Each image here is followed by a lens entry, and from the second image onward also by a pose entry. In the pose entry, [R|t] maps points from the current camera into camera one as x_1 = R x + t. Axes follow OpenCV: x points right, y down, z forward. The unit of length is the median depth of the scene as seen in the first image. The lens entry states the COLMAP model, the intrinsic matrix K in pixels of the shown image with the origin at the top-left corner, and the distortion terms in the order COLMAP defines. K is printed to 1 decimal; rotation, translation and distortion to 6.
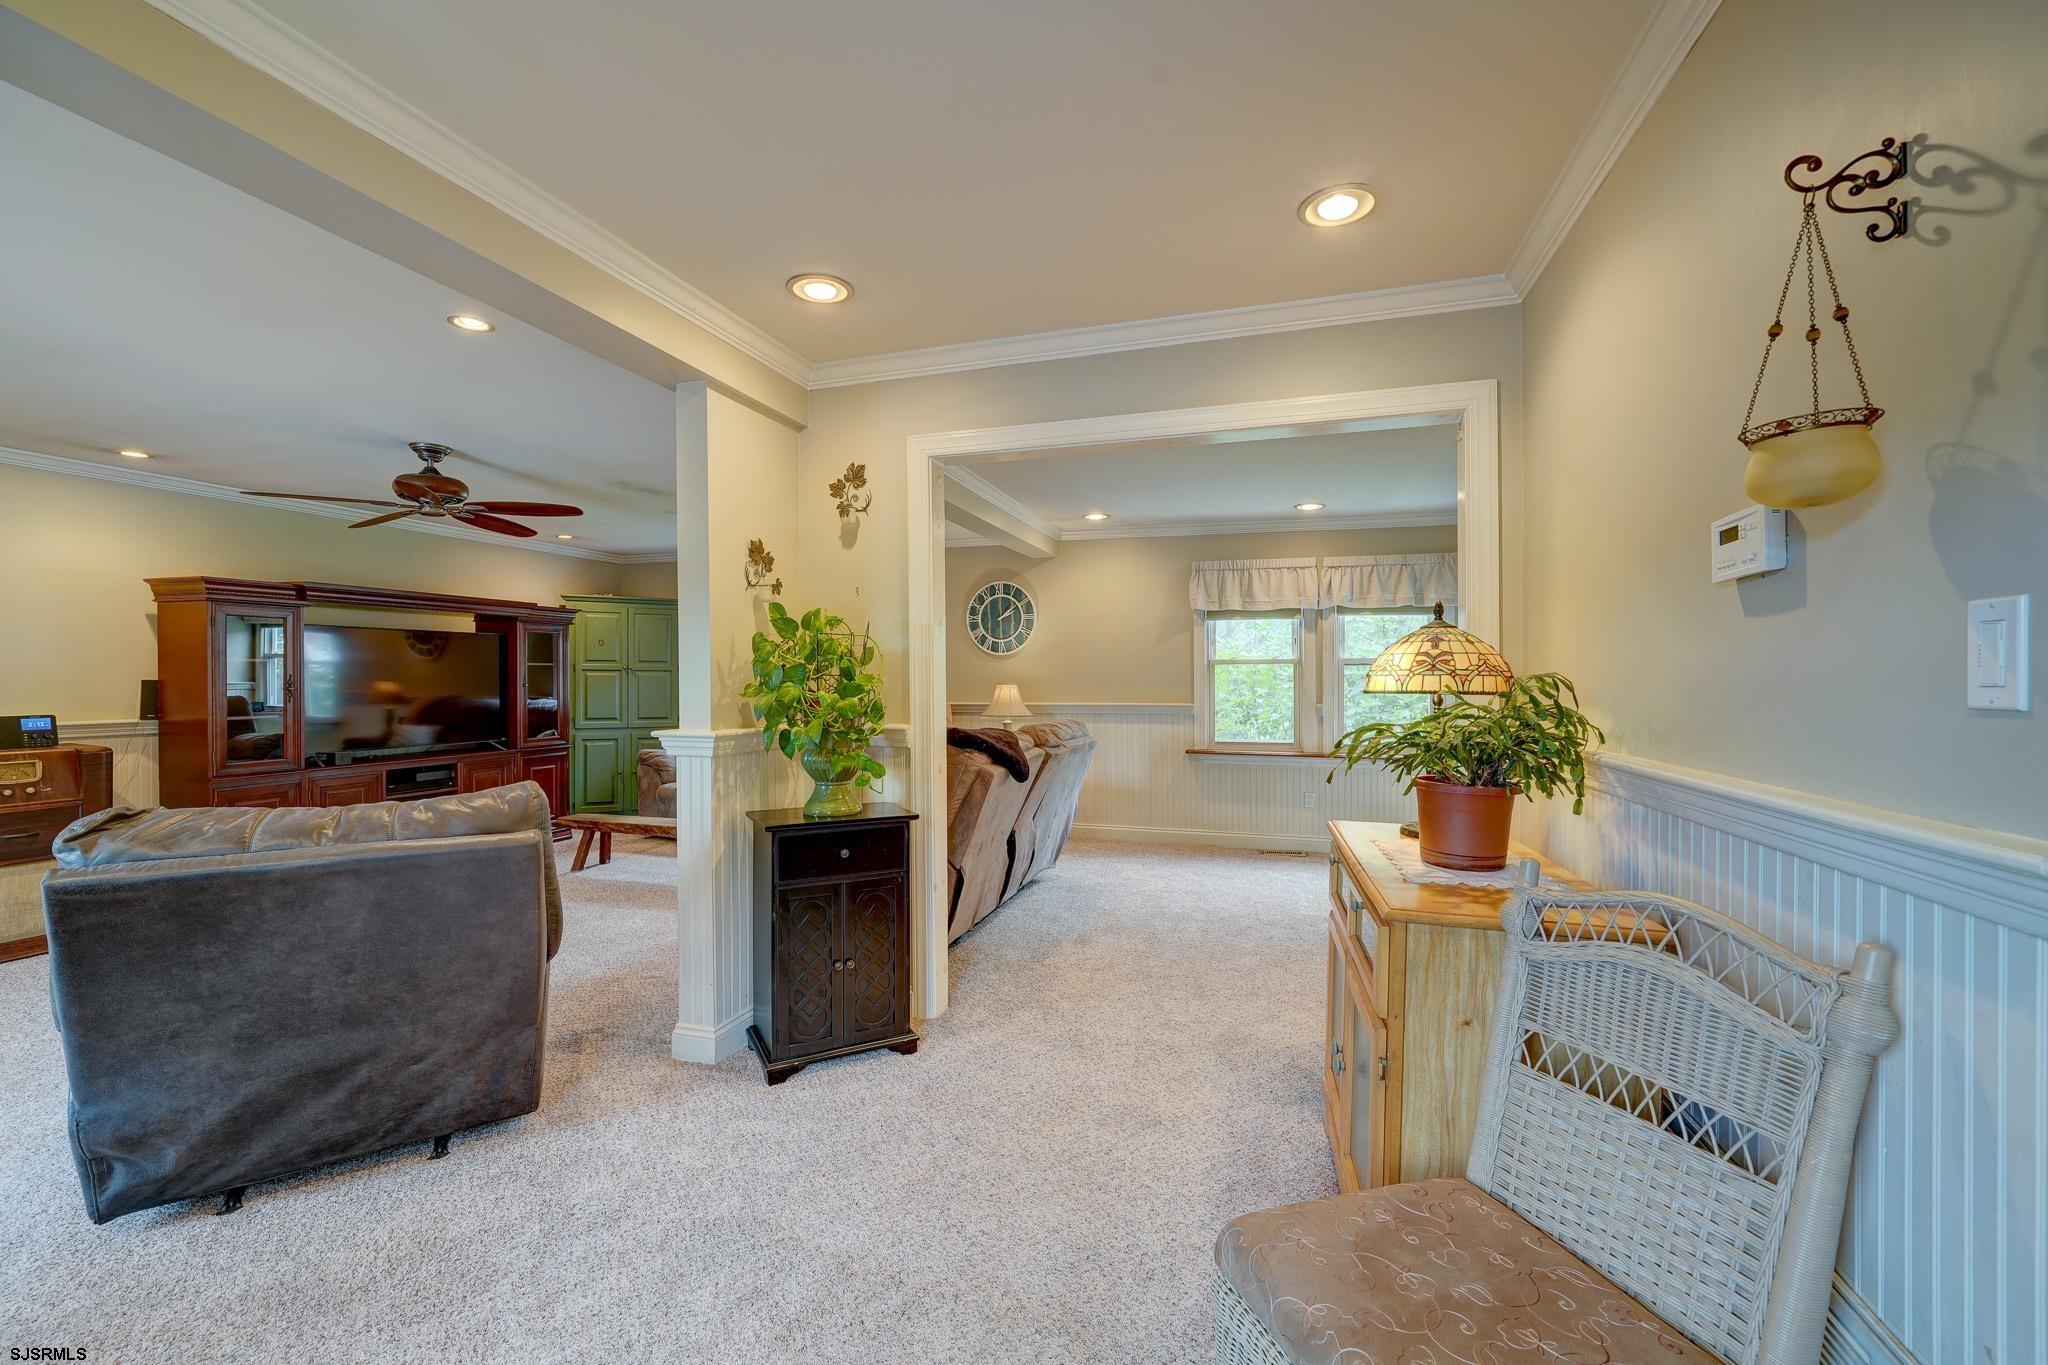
lens RADIAL K [[821.8, 0, 1018.3], [0, 821.8, 686.3], [0, 0, 1]] dist [-0.000597, -0.000441]
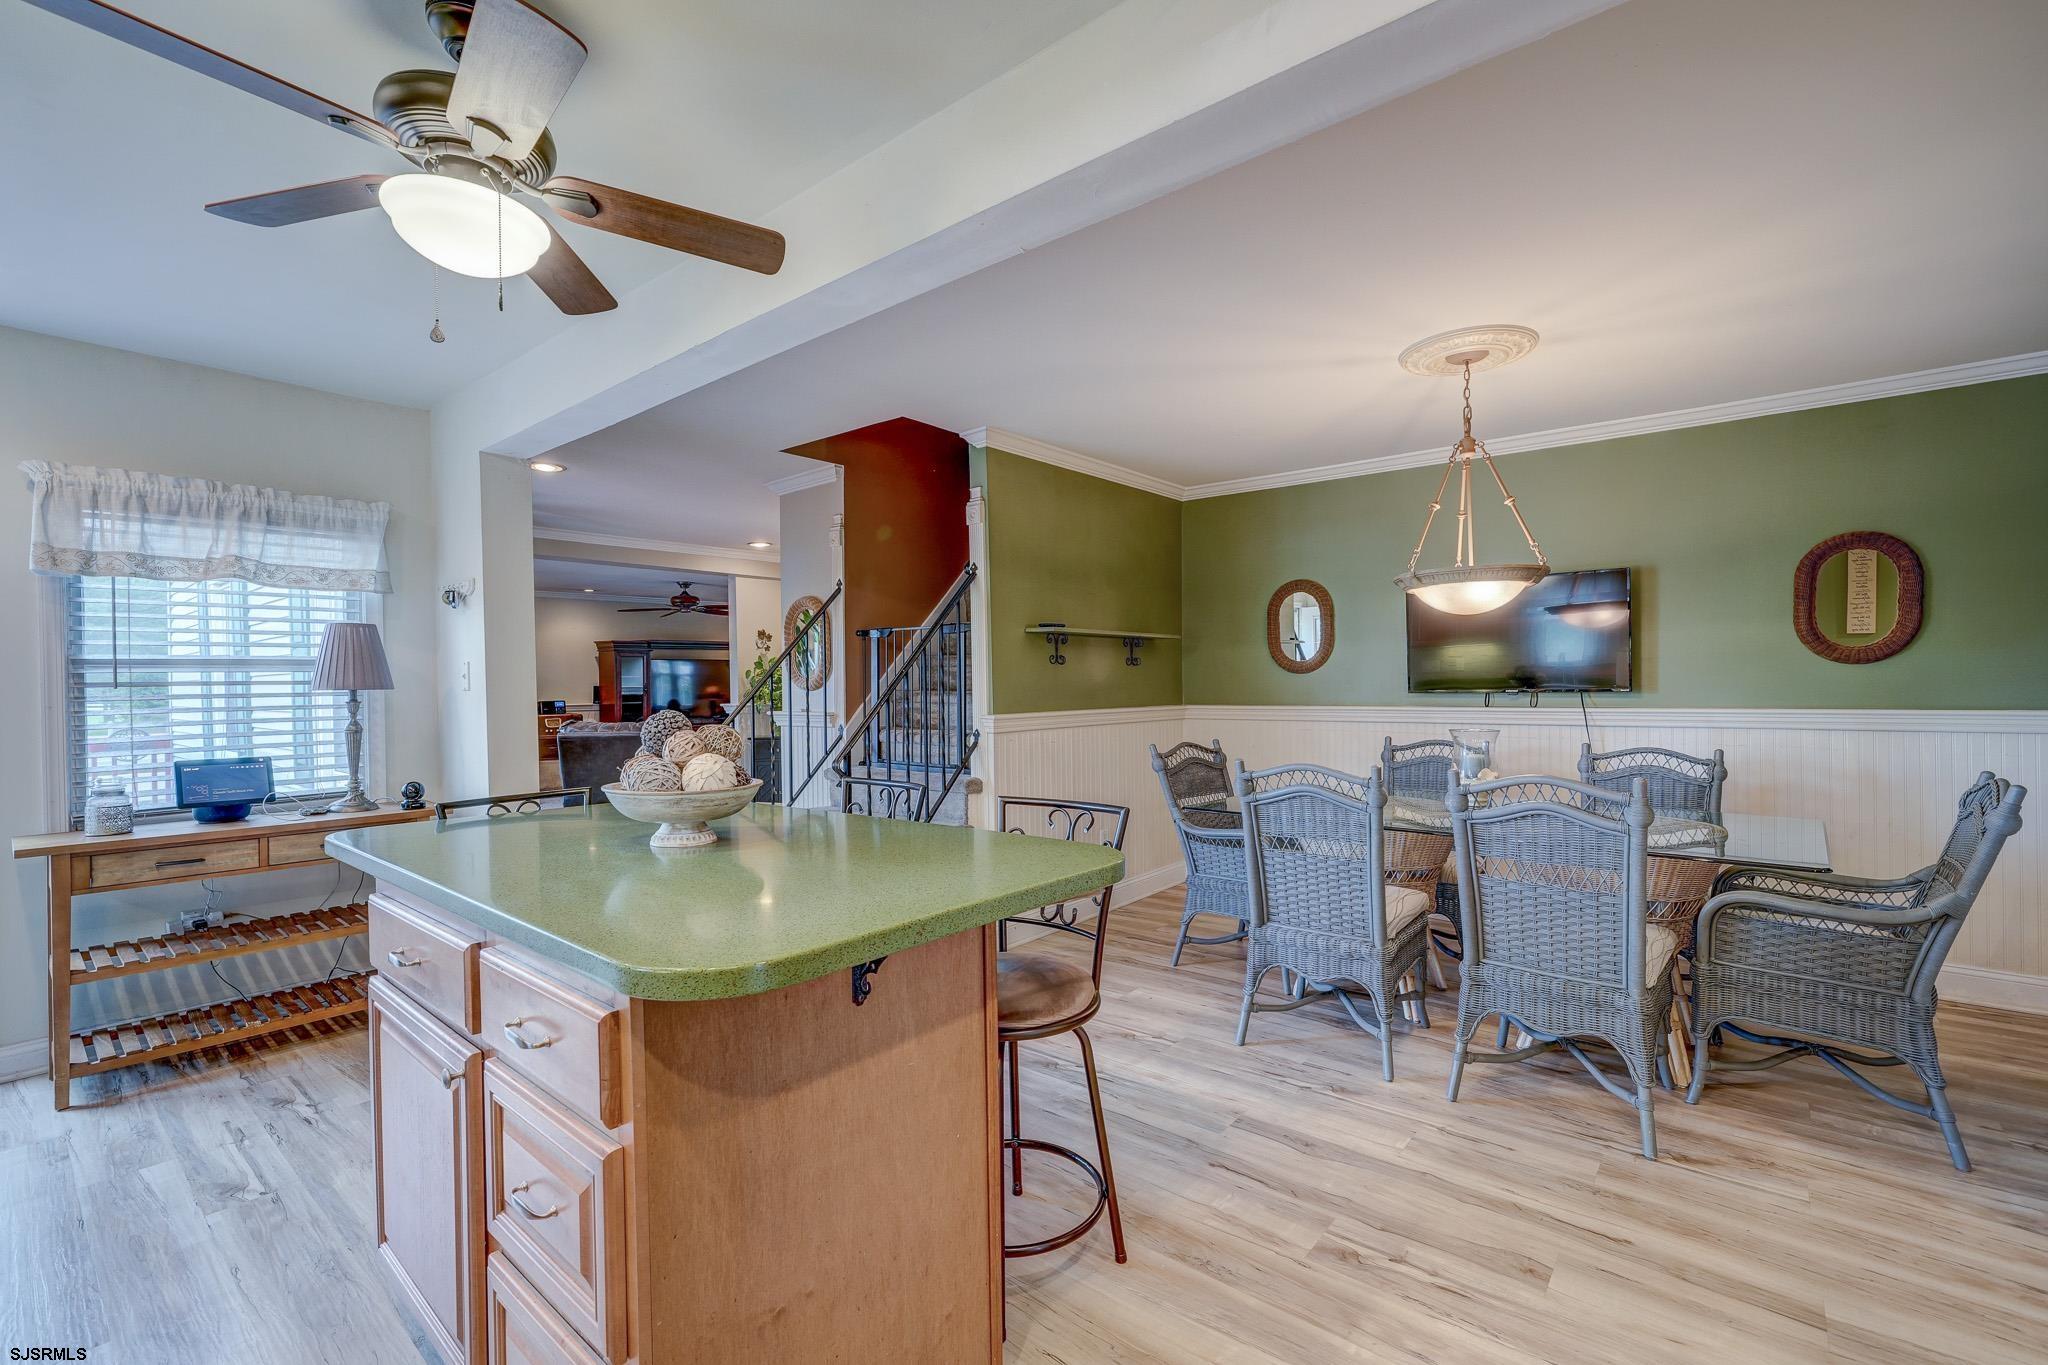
lens RADIAL K [[873.8, 0, 1019.0], [0, 873.8, 687.6], [0, 0, 1]] dist [-0.001153, -0.000351]
pose [[0.921948, -0.004478, -0.387289, 1.400922], [0.004527, 0.999989, -0.000784, 0.006017], [0.387288, -0.001030, 0.921958, -1.135127]]
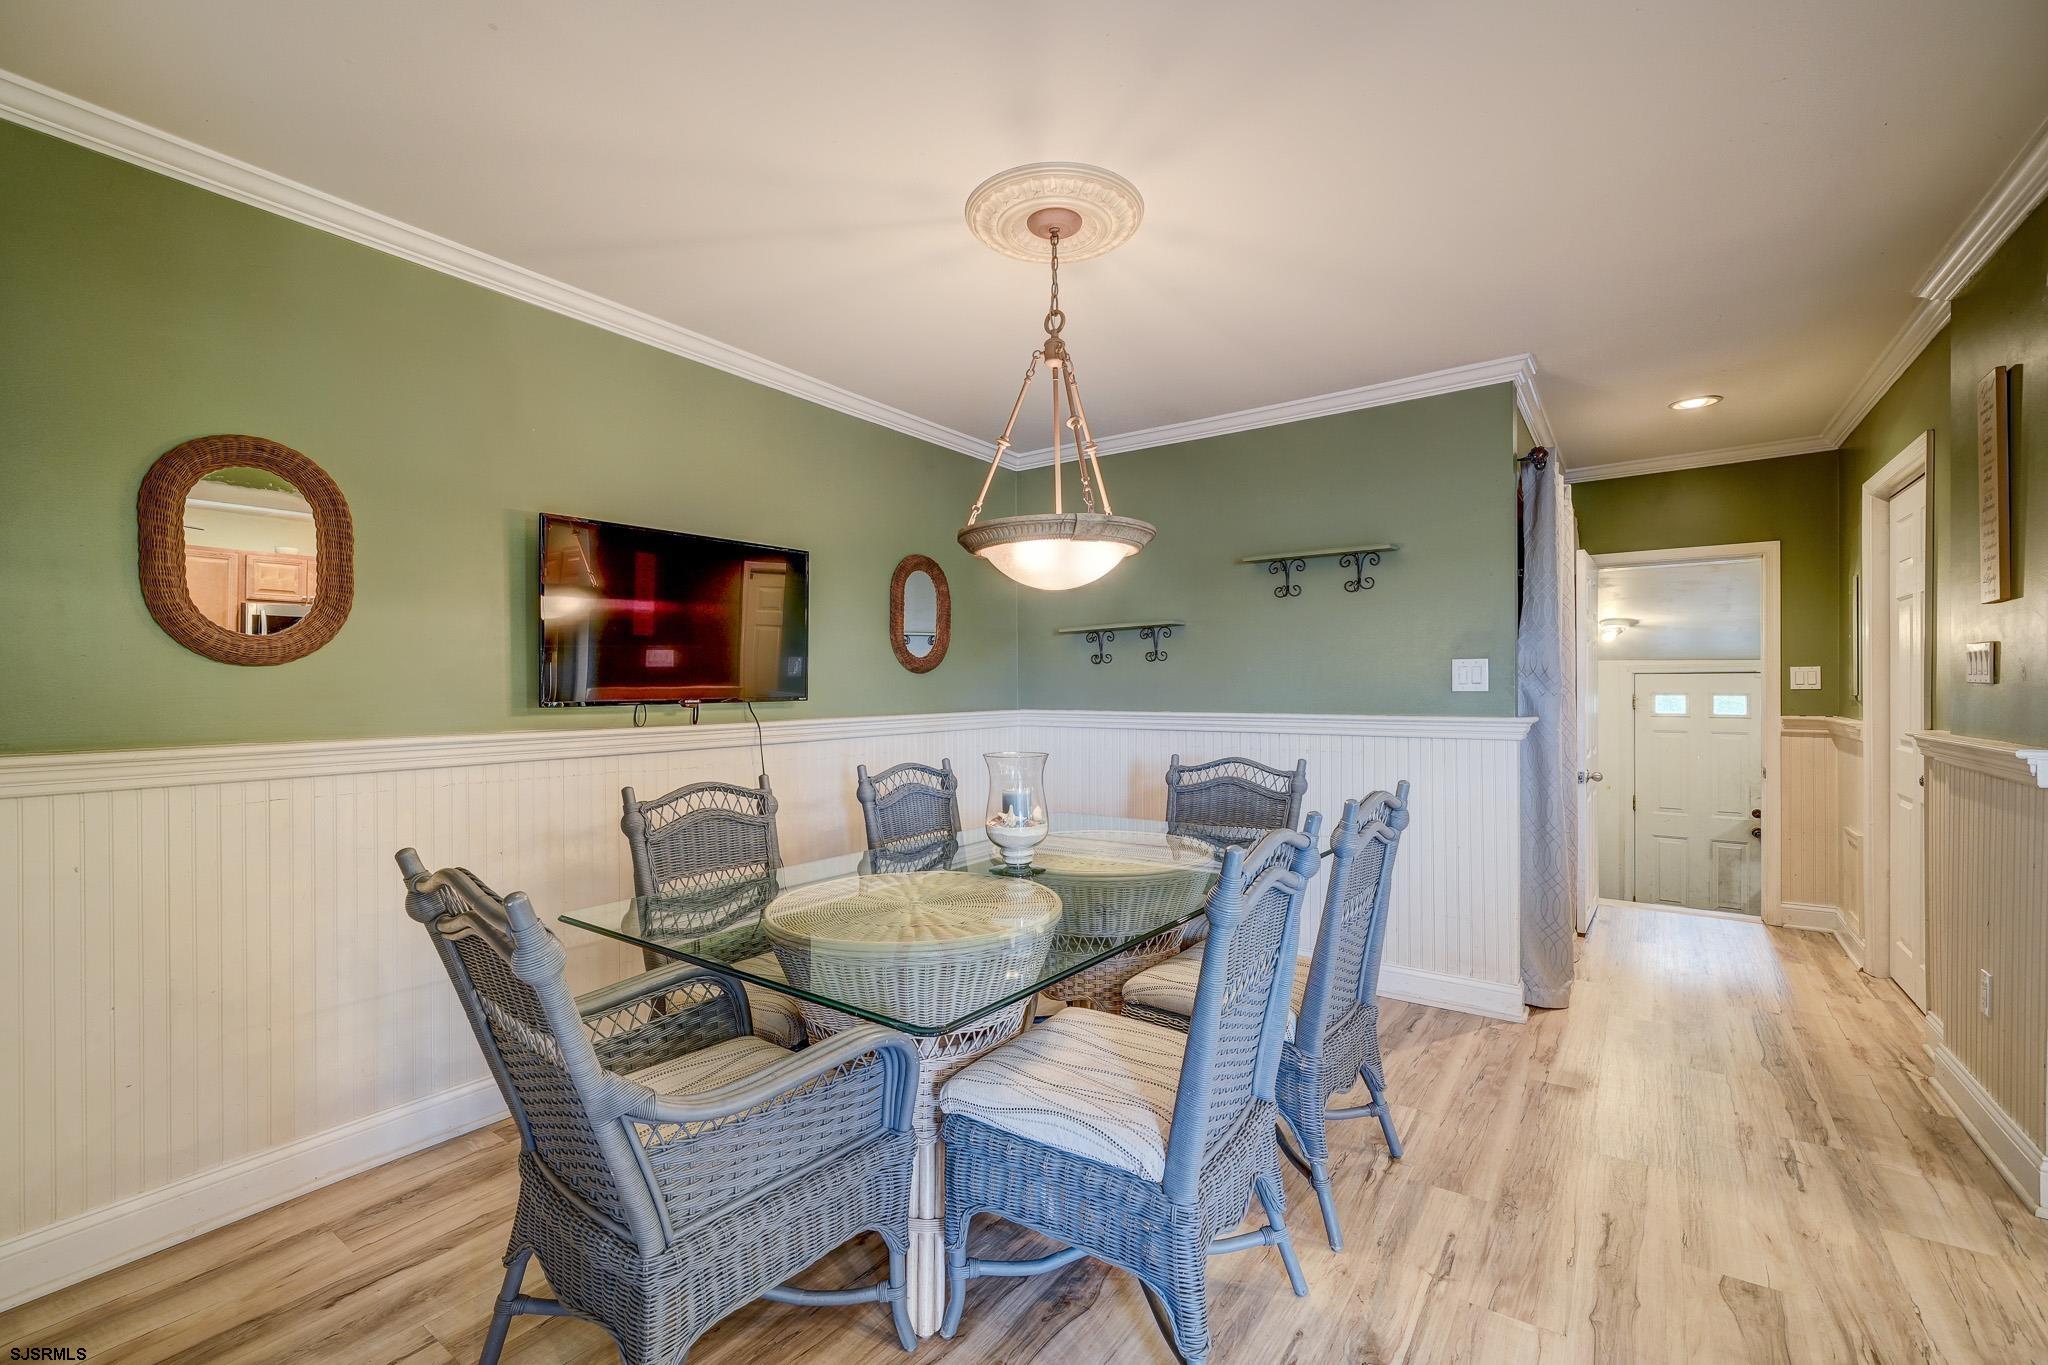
lens RADIAL K [[870.6, 0, 1024.6], [0, 870.6, 684.7], [0, 0, 1]] dist [-0.001586, -0.000183]
pose [[0.318849, 0.005309, 0.947791, 0.799239], [0.009291, 0.999919, -0.008727, 0.007381], [-0.947760, 0.011588, 0.318774, -0.190544]]
